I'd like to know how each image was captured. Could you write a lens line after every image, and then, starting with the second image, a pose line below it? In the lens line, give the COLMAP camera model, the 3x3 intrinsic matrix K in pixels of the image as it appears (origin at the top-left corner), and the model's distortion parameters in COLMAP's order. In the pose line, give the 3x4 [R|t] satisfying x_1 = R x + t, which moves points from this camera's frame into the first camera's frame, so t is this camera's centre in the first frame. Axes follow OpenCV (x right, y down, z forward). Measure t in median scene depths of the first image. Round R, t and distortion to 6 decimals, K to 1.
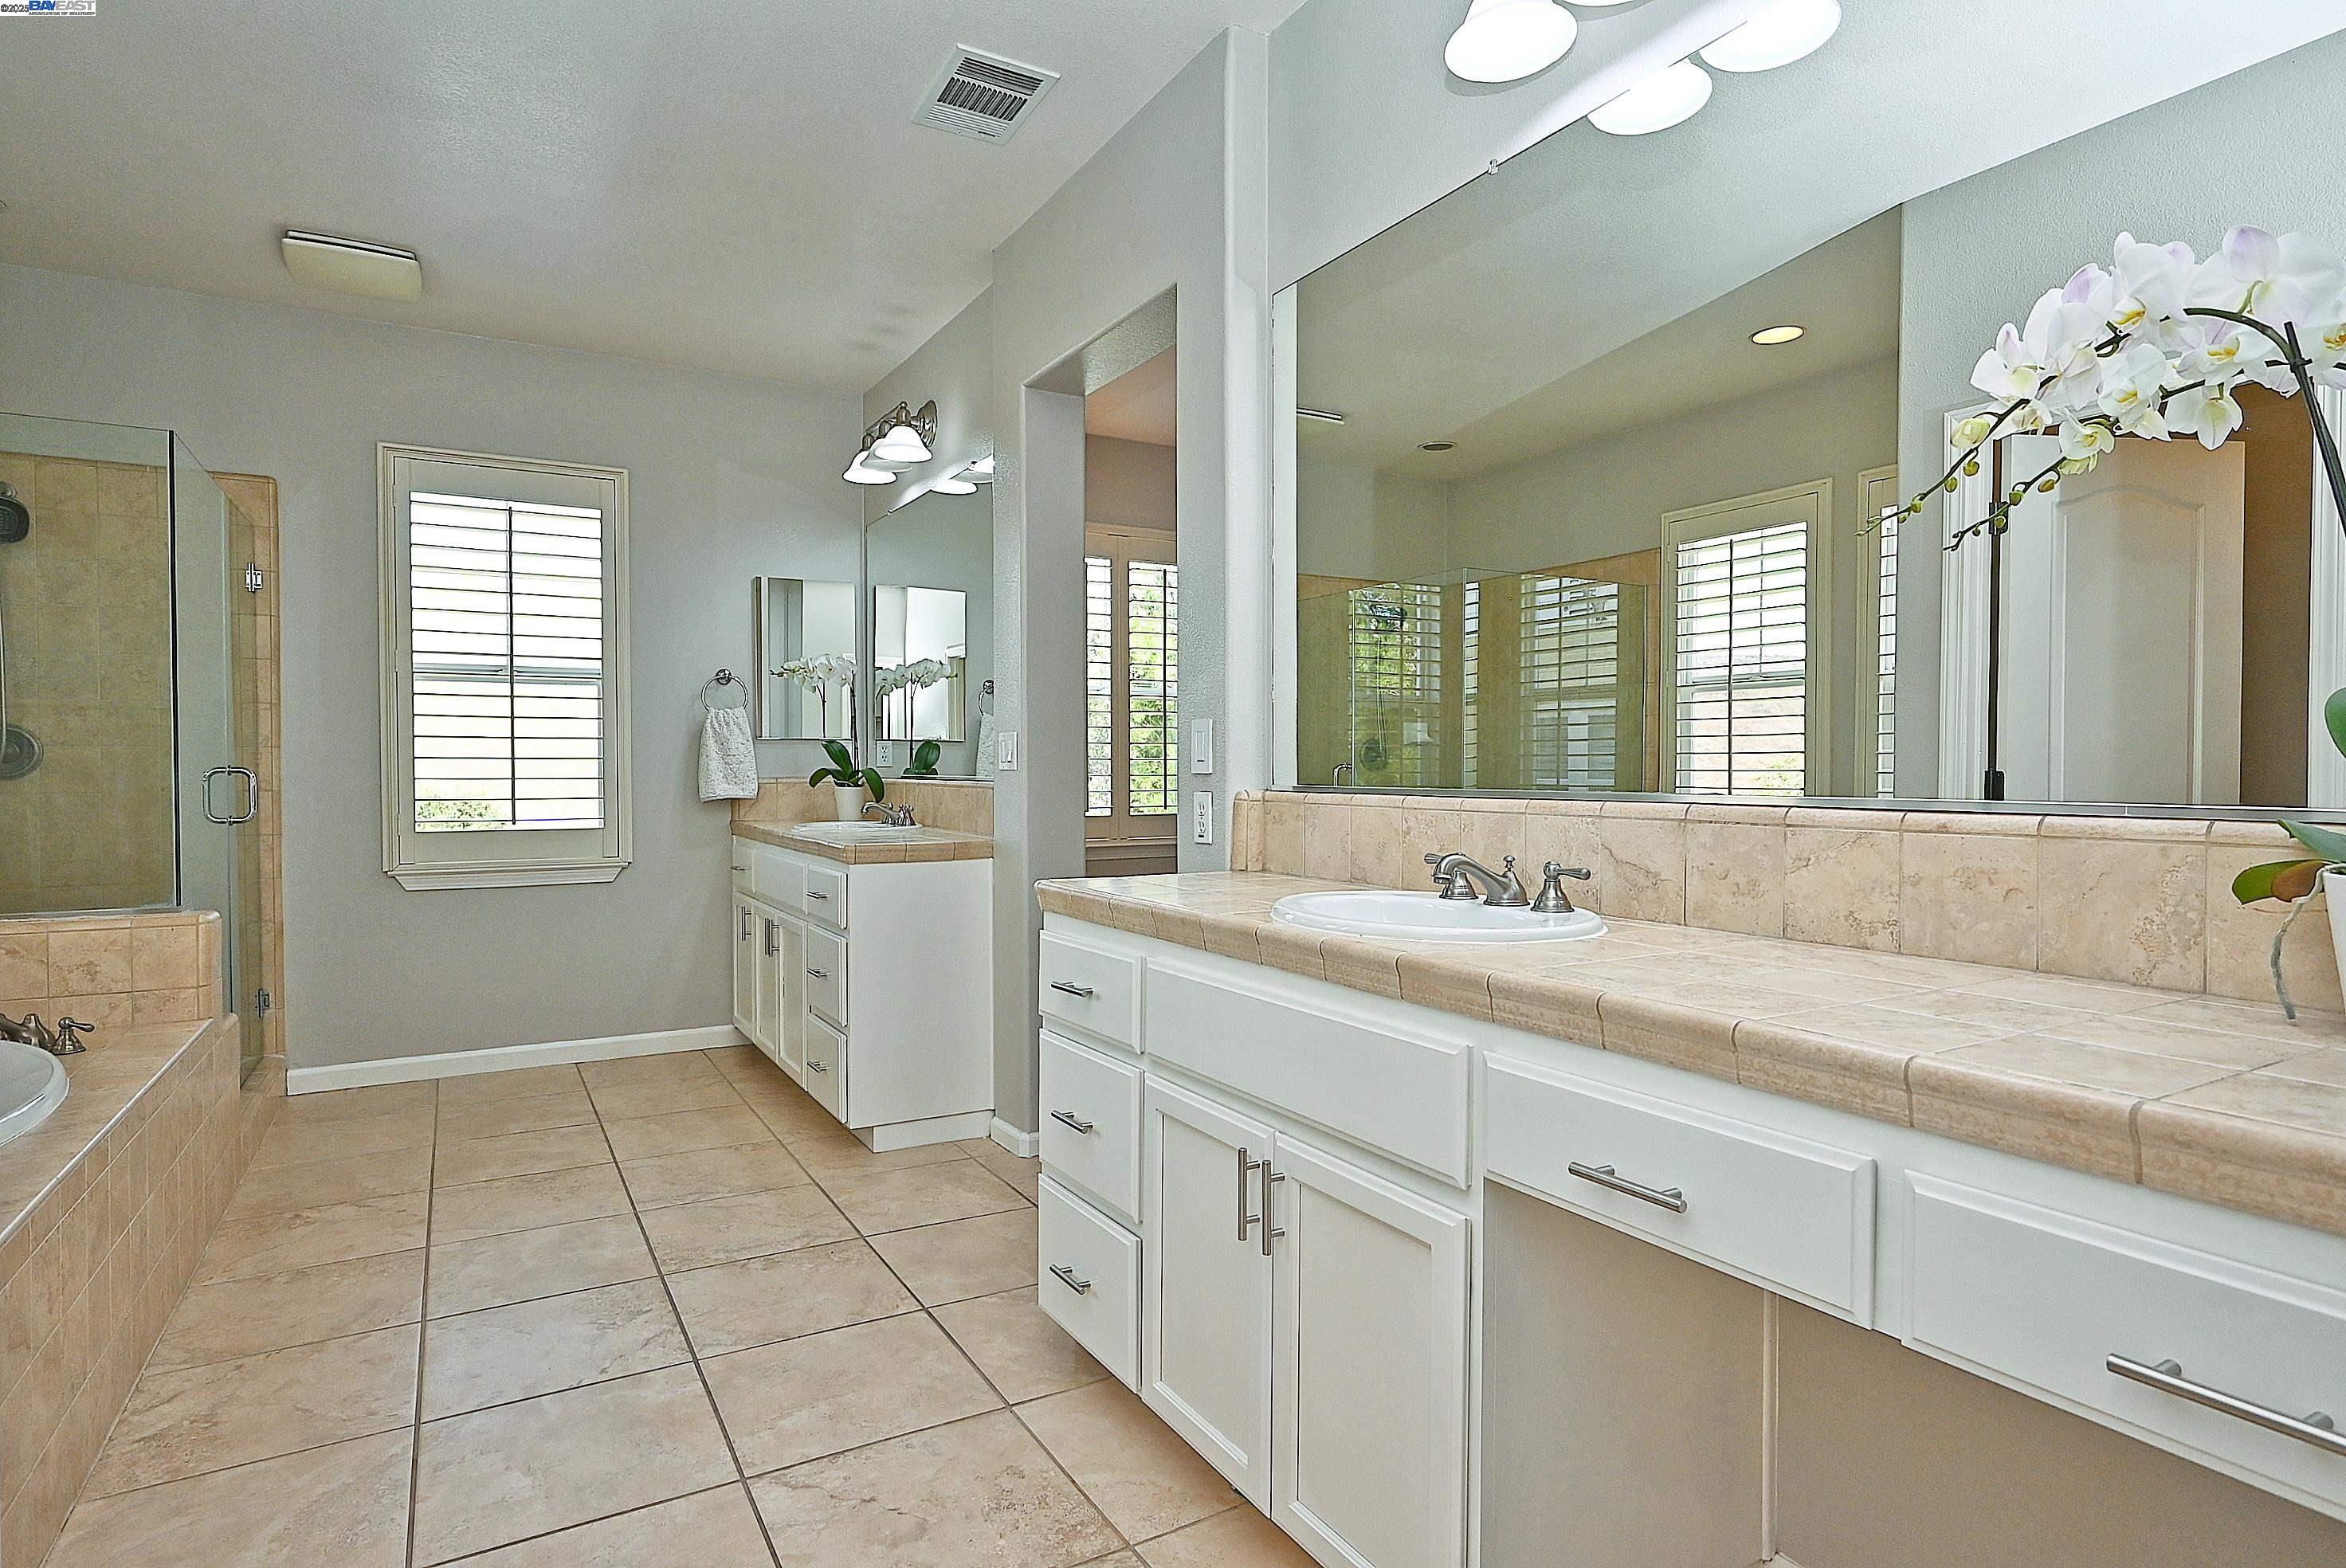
lens RADIAL K [[1195.5, 0, 1149.5], [0, 1195.5, 784.3], [0, 0, 1]] dist [-0.005345, 0.002790]
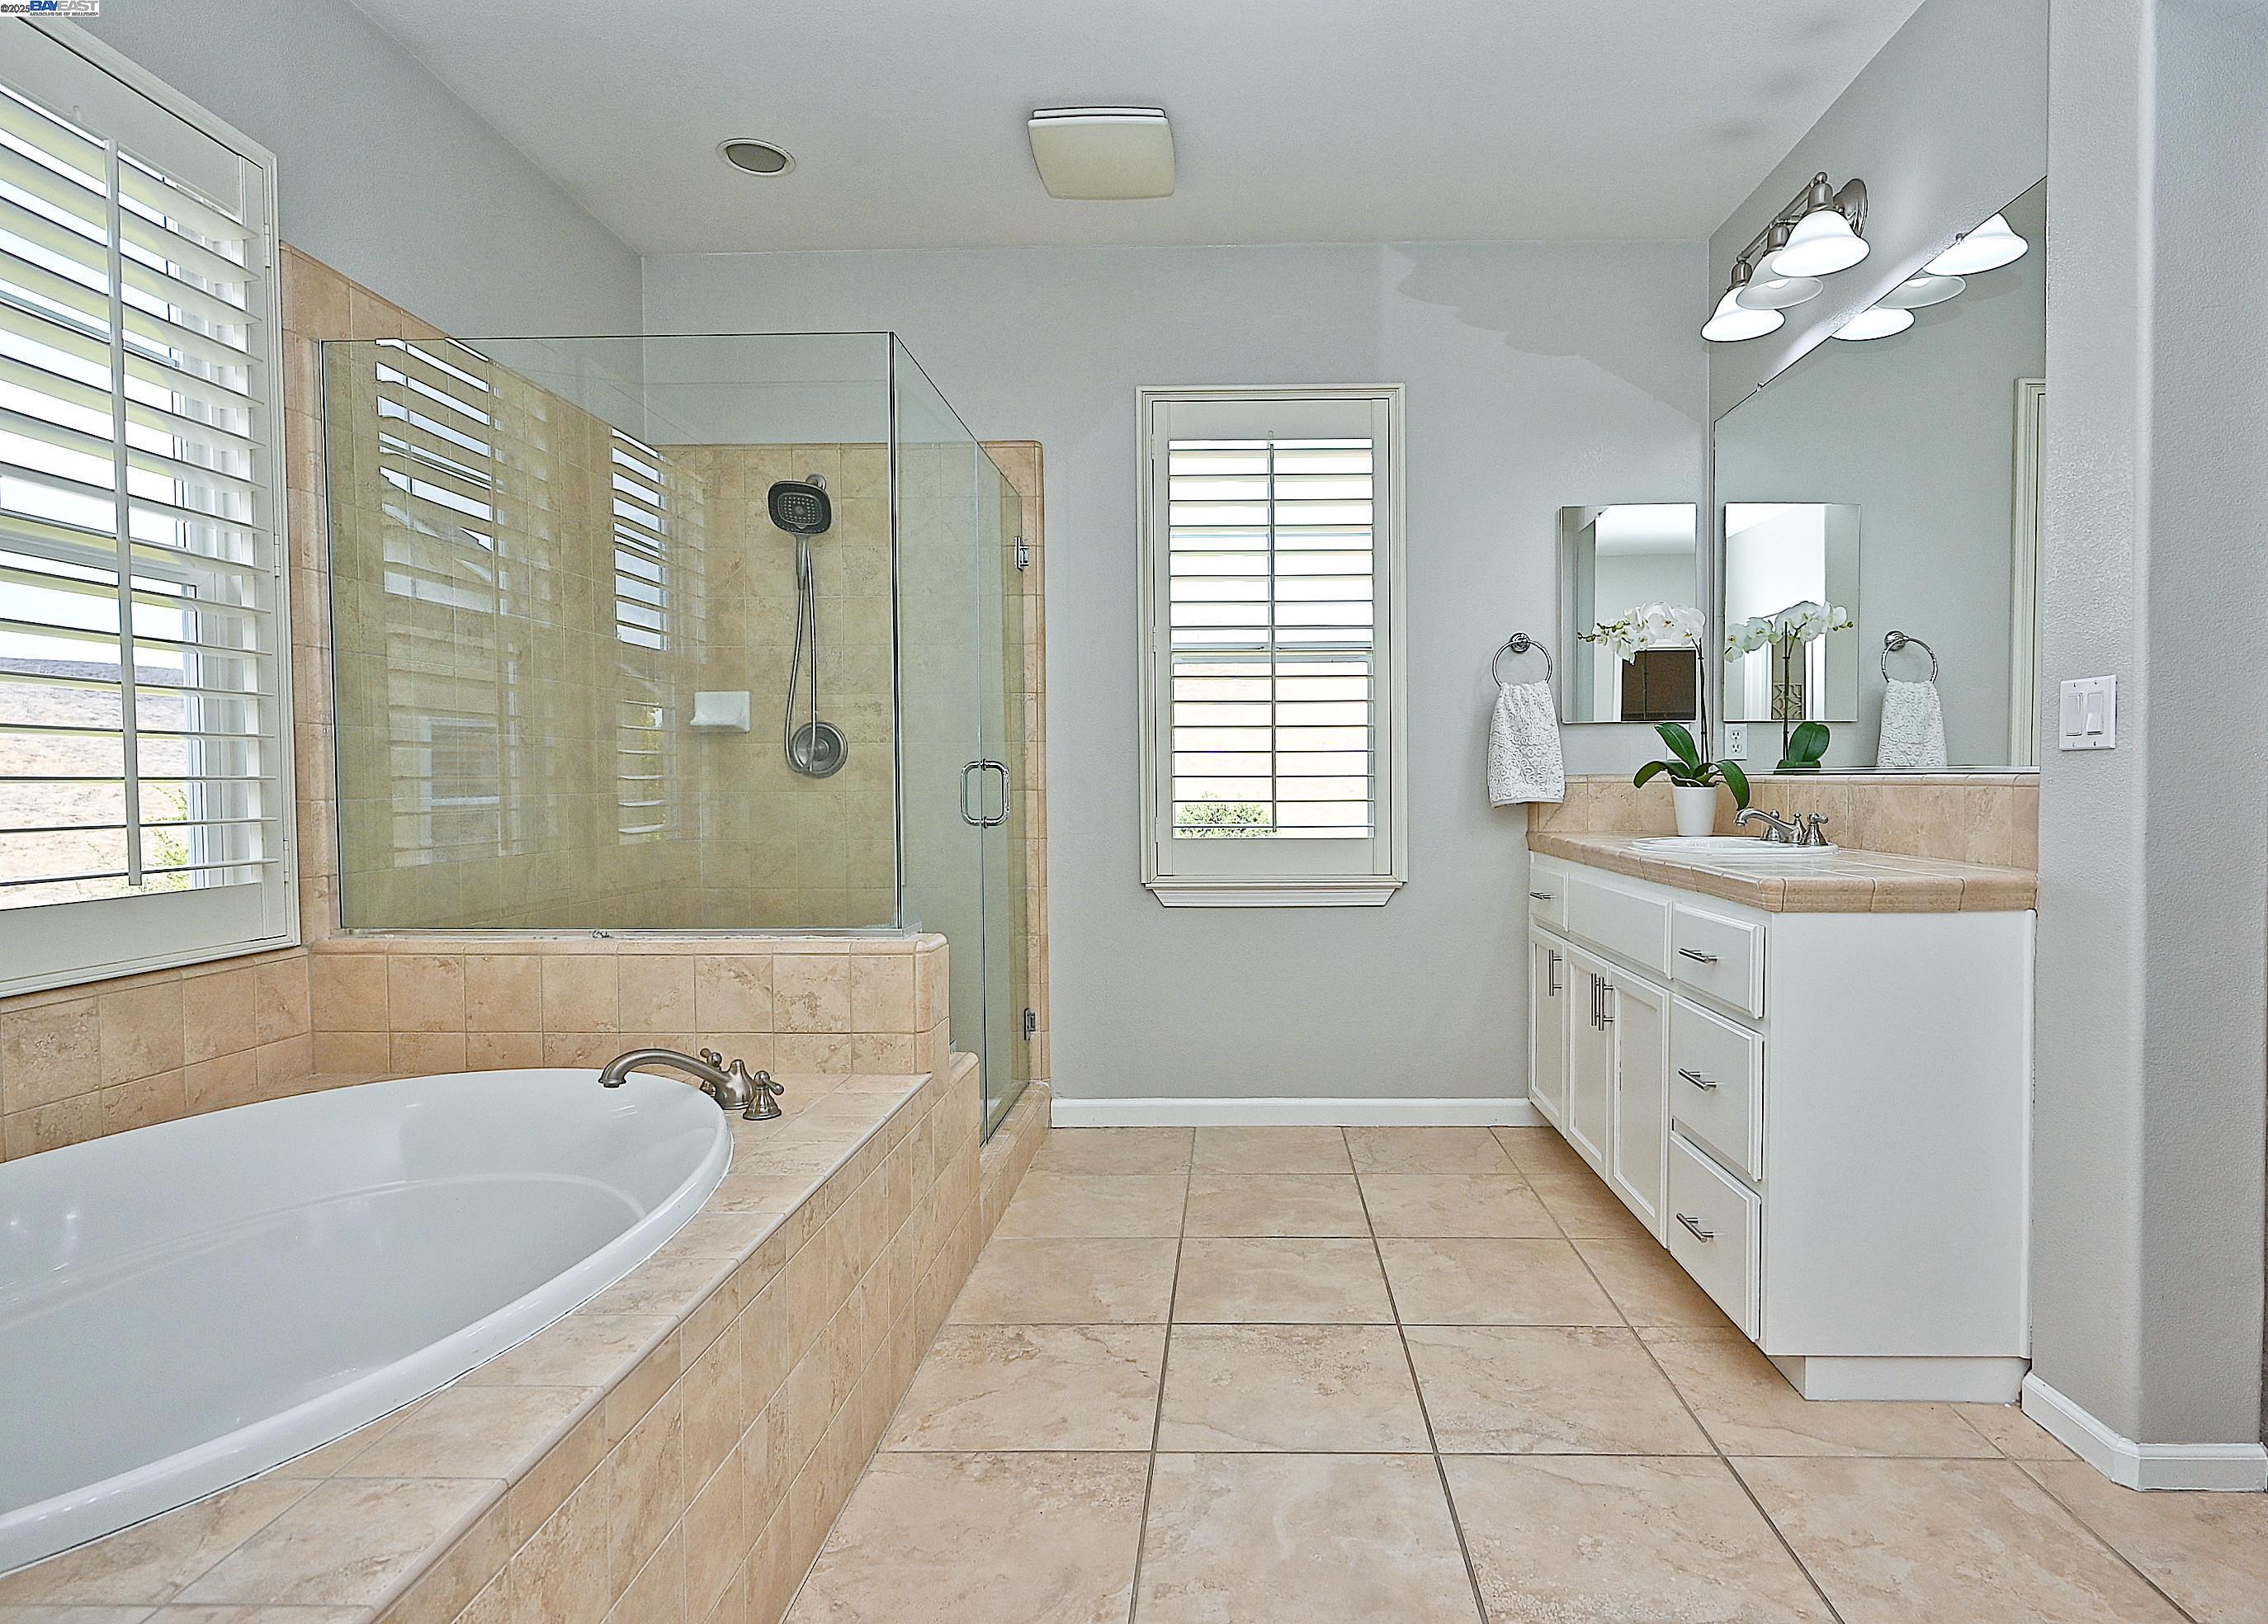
lens RADIAL K [[1185.6, 0, 1225.8], [0, 1185.6, 811.5], [0, 0, 1]] dist [-0.005977, 0.002896]
pose [[0.859363, 0.010420, -0.511260, -0.155365], [-0.002575, 0.999868, 0.016052, 0.007178], [0.511360, -0.012478, 0.859276, 0.303860]]
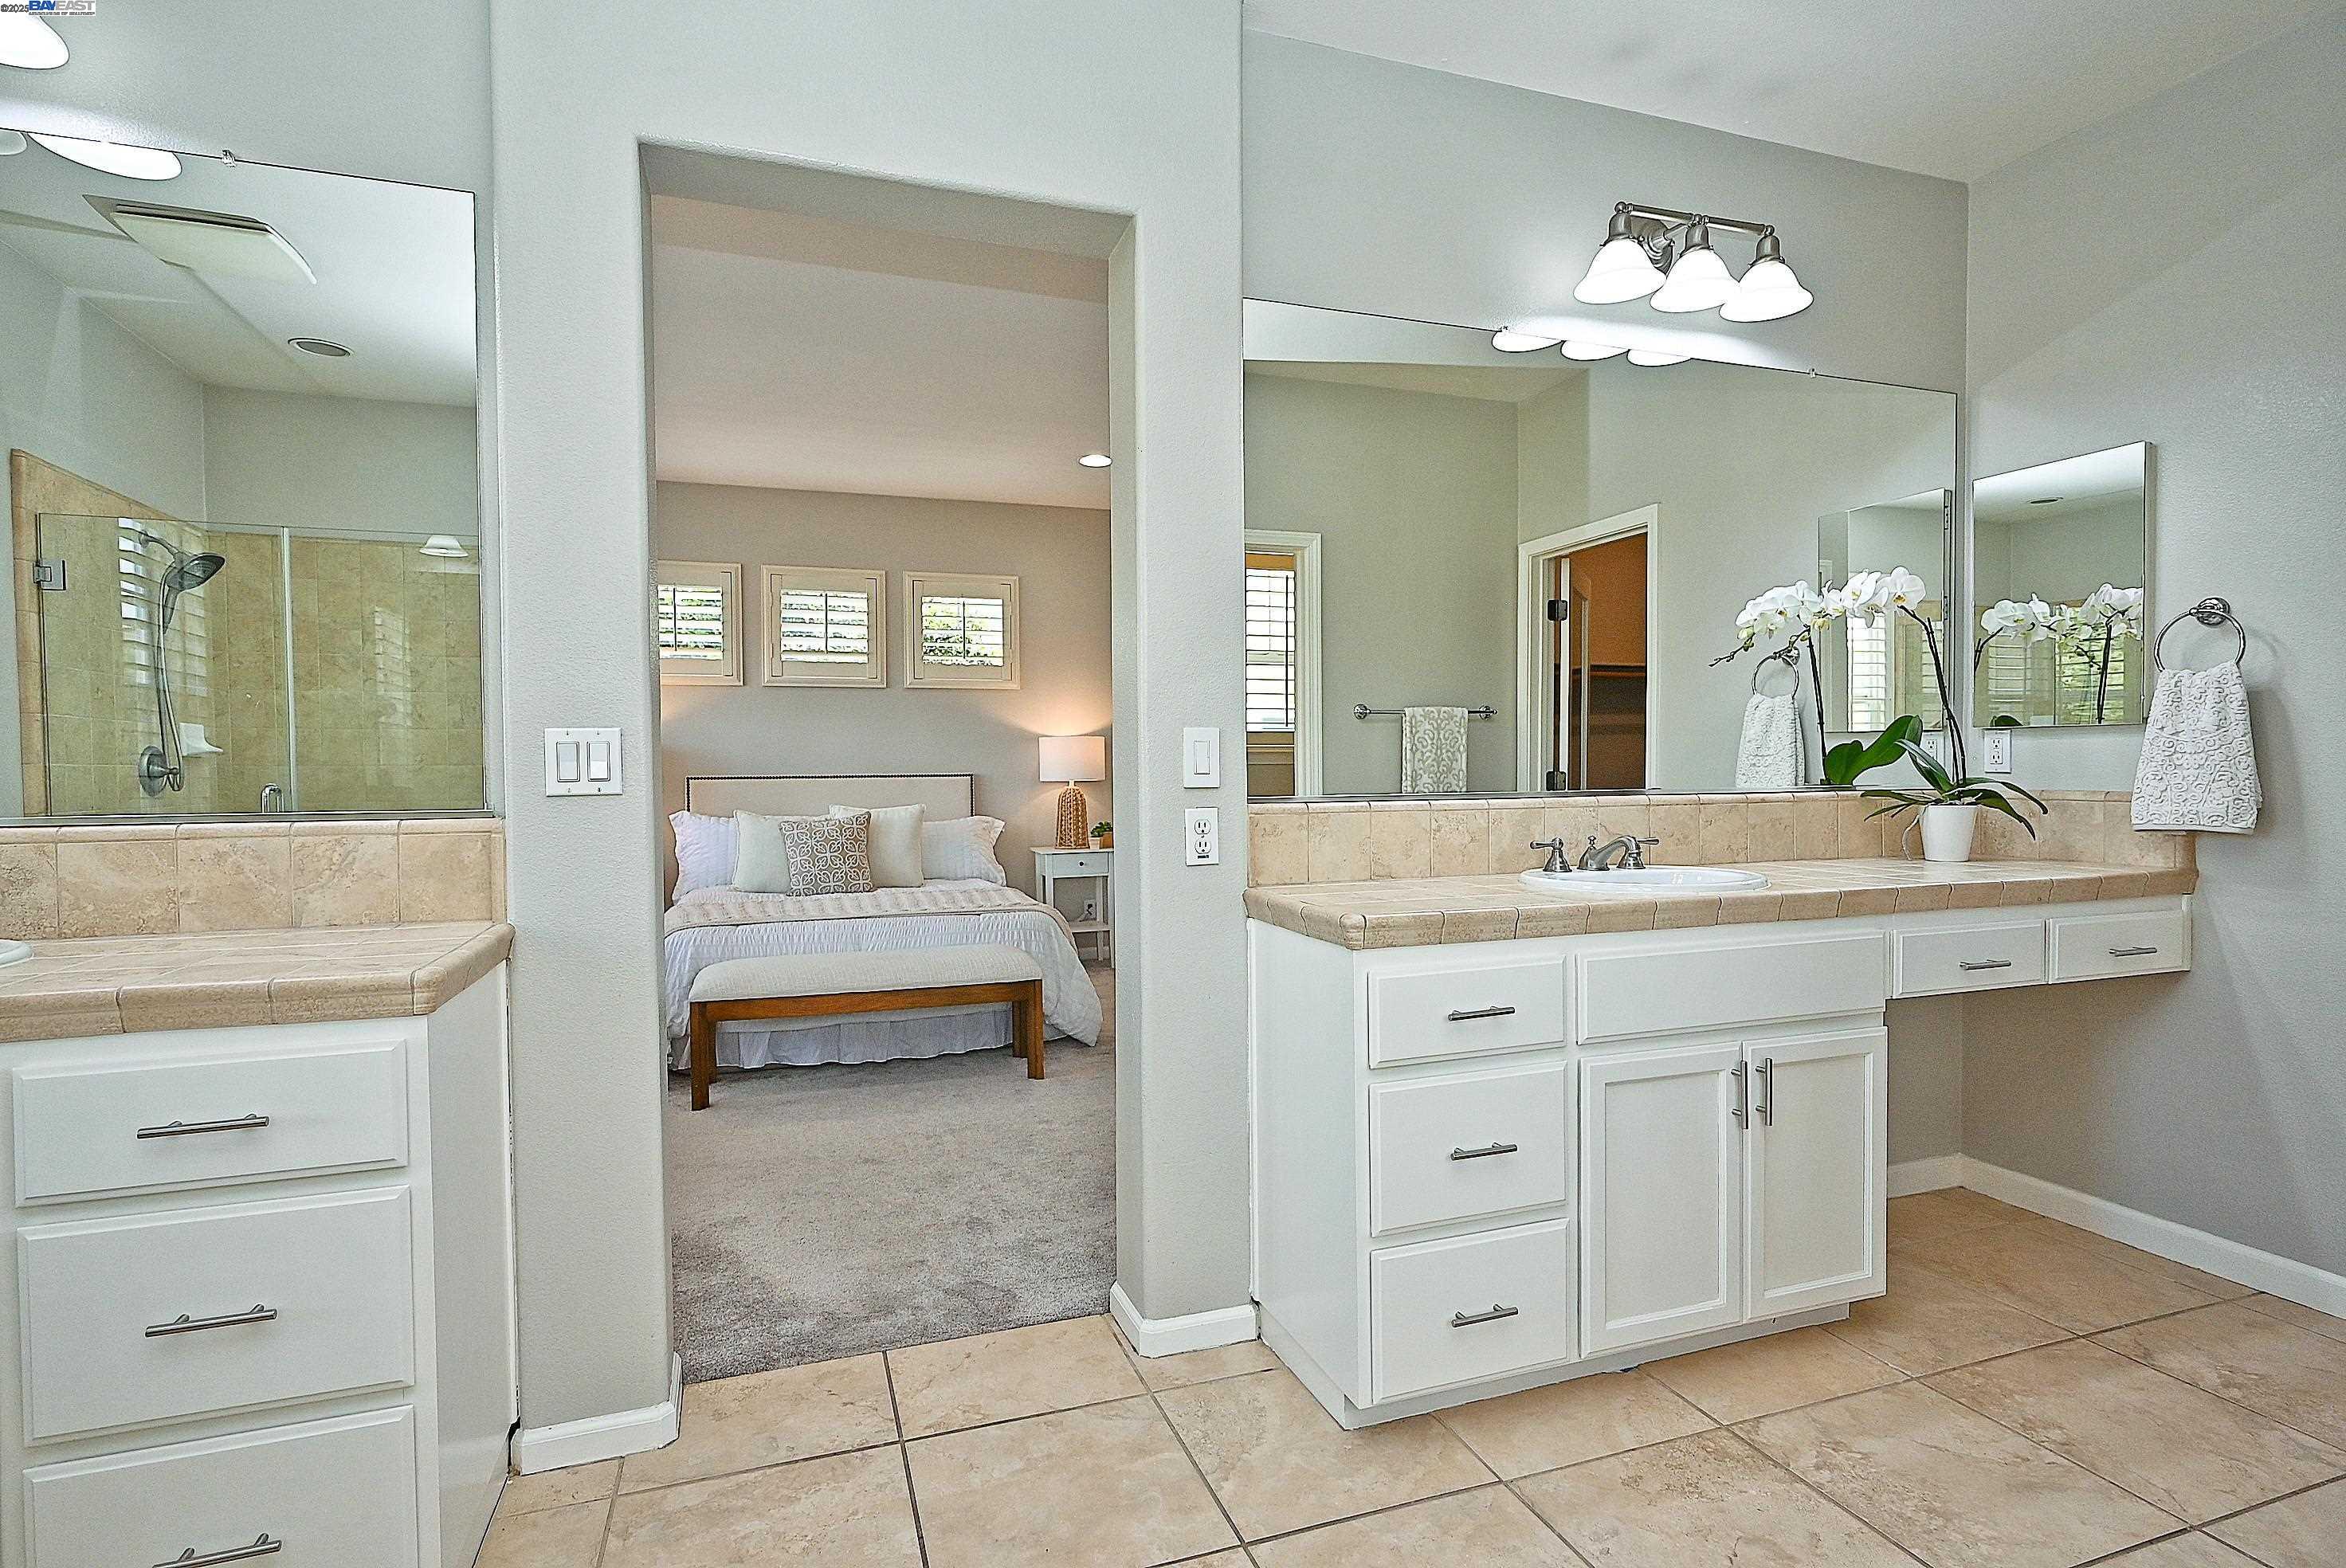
lens RADIAL K [[1162.7, 0, 1156.6], [0, 1162.7, 788.5], [0, 0, 1]] dist [-0.005224, 0.003130]
pose [[0.202035, -0.026943, 0.979008, -0.524940], [0.023012, 0.999476, 0.022757, -0.018693], [-0.979108, 0.017931, 0.202549, 0.546380]]
